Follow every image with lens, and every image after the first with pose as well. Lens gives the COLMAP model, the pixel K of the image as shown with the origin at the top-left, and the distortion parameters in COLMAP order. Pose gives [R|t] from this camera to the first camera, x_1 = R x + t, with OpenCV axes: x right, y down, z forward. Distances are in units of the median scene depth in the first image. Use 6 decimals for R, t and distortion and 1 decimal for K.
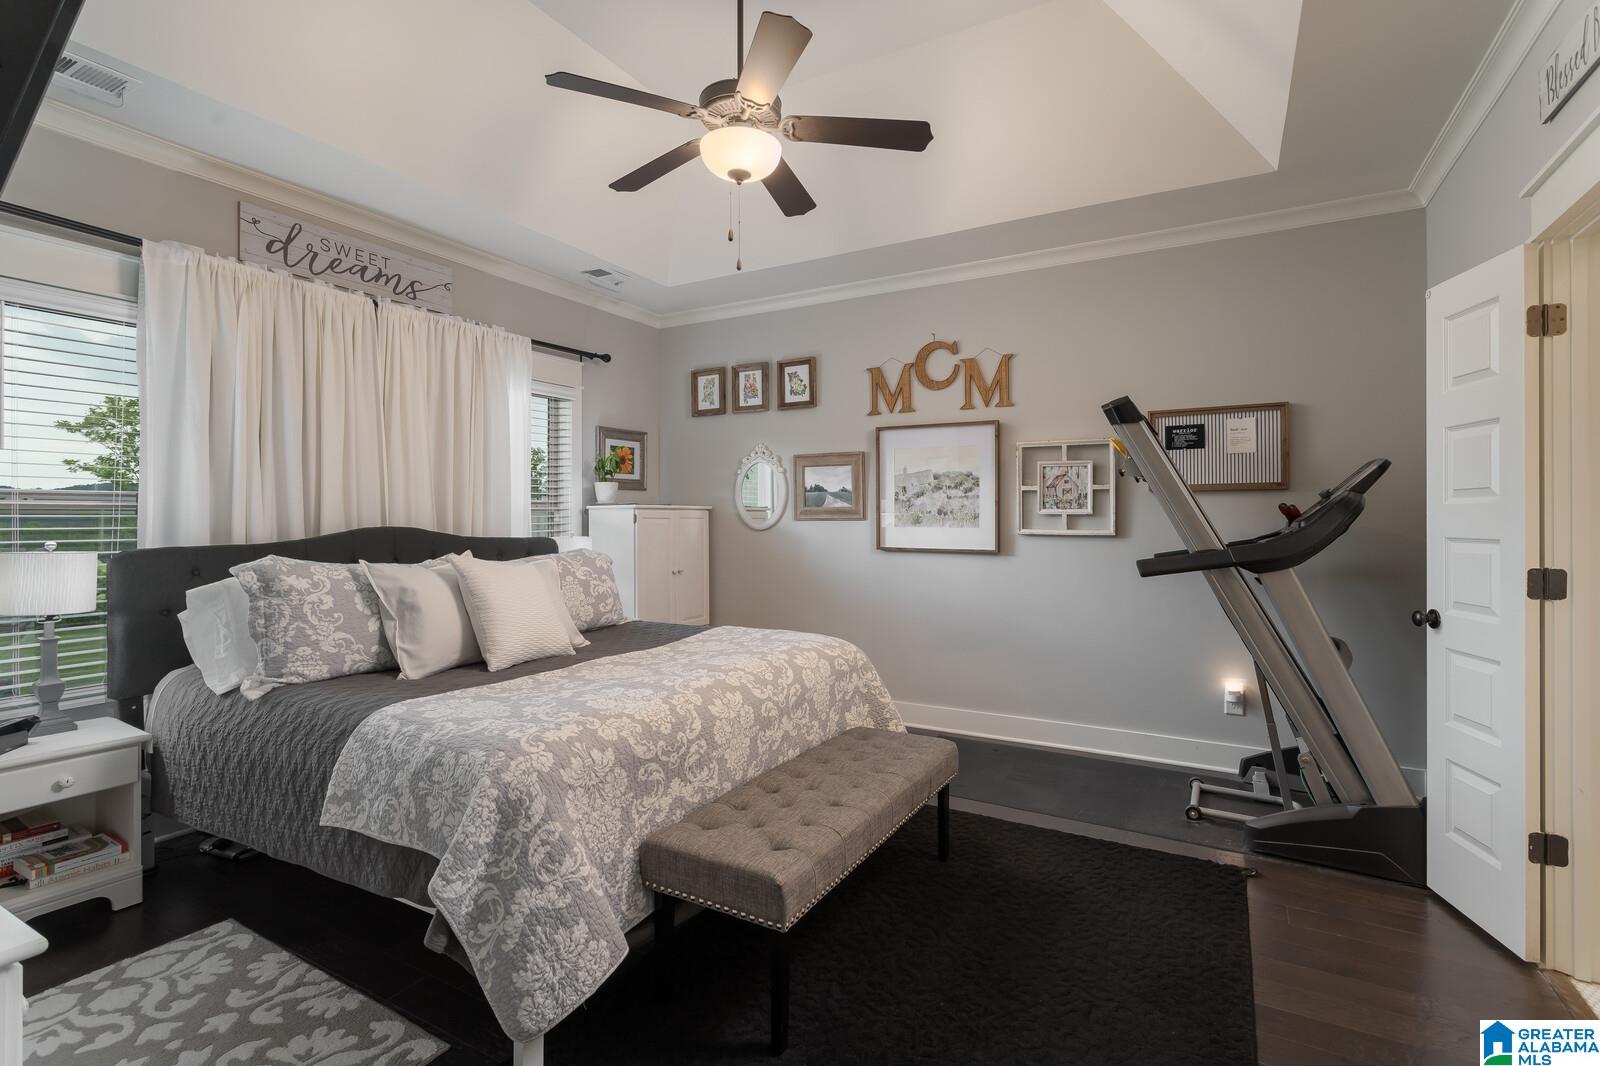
lens RADIAL K [[763.4, 0, 794.8], [0, 763.4, 518.7], [0, 0, 1]] dist [-0.003216, 0.003825]
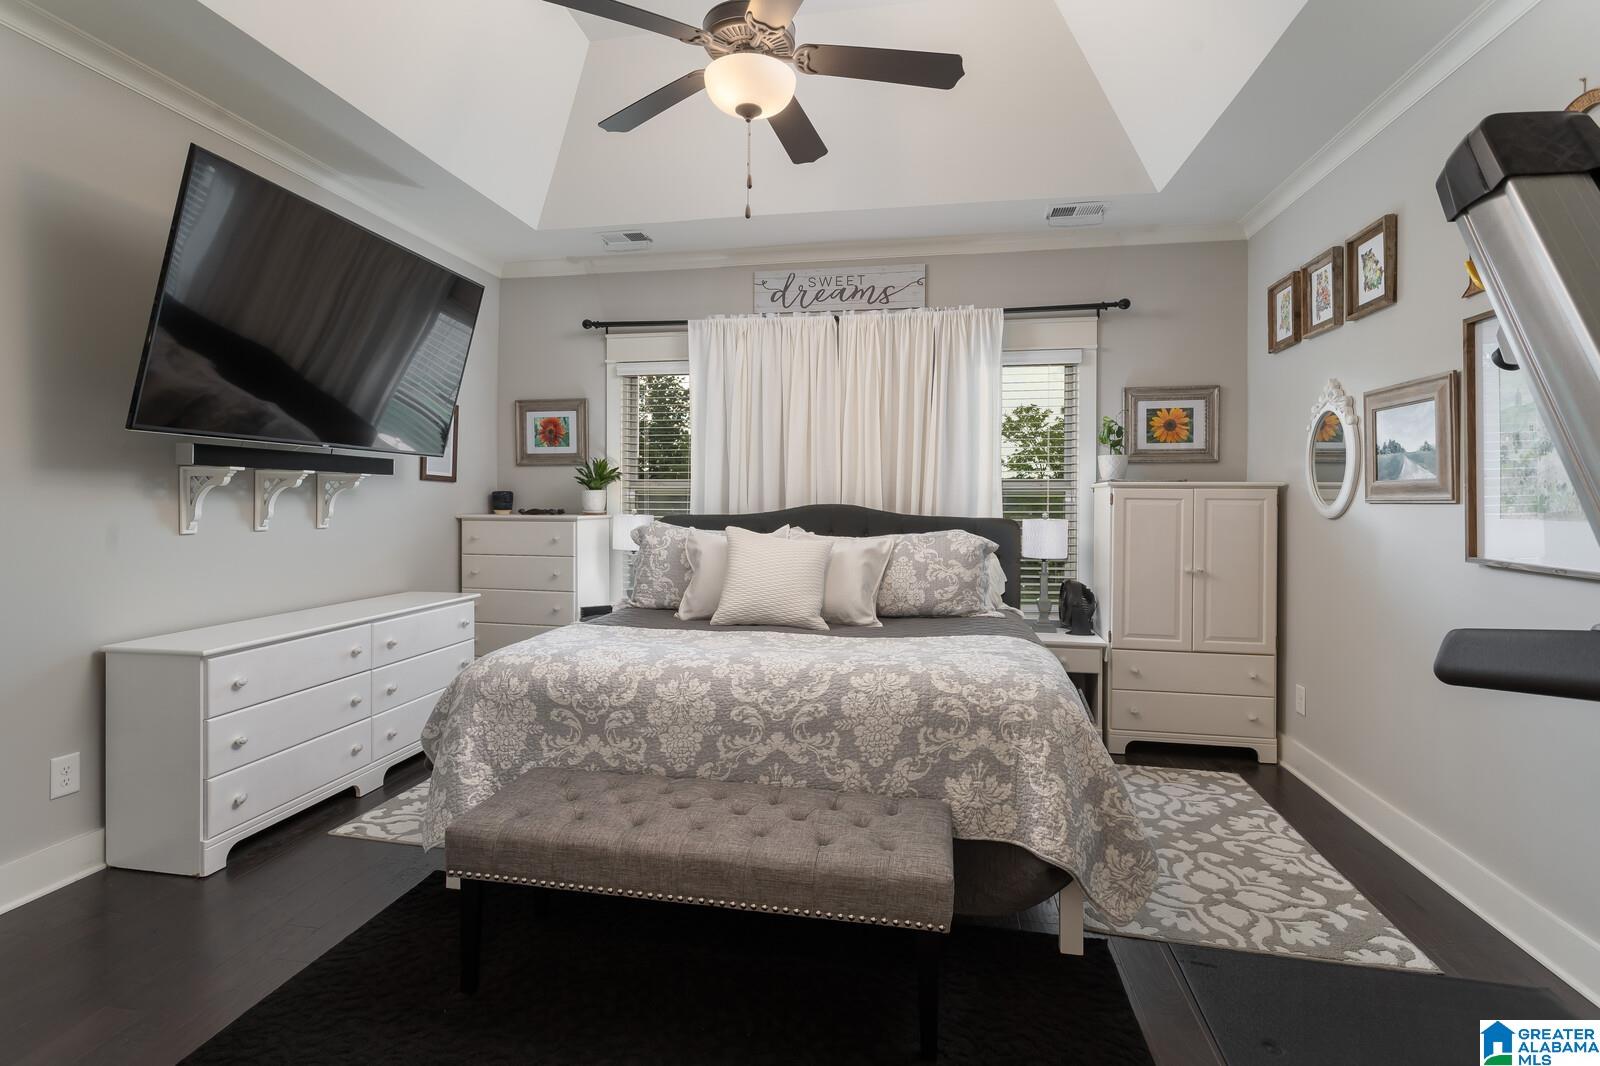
lens RADIAL K [[763.4, 0, 791.6], [0, 763.4, 505.5], [0, 0, 1]] dist [-0.003216, 0.003825]
pose [[0.328145, 0.011003, -0.944563, 0.546865], [-0.007260, 0.999932, 0.009126, 0.001992], [0.944600, 0.003863, 0.328202, 0.520358]]
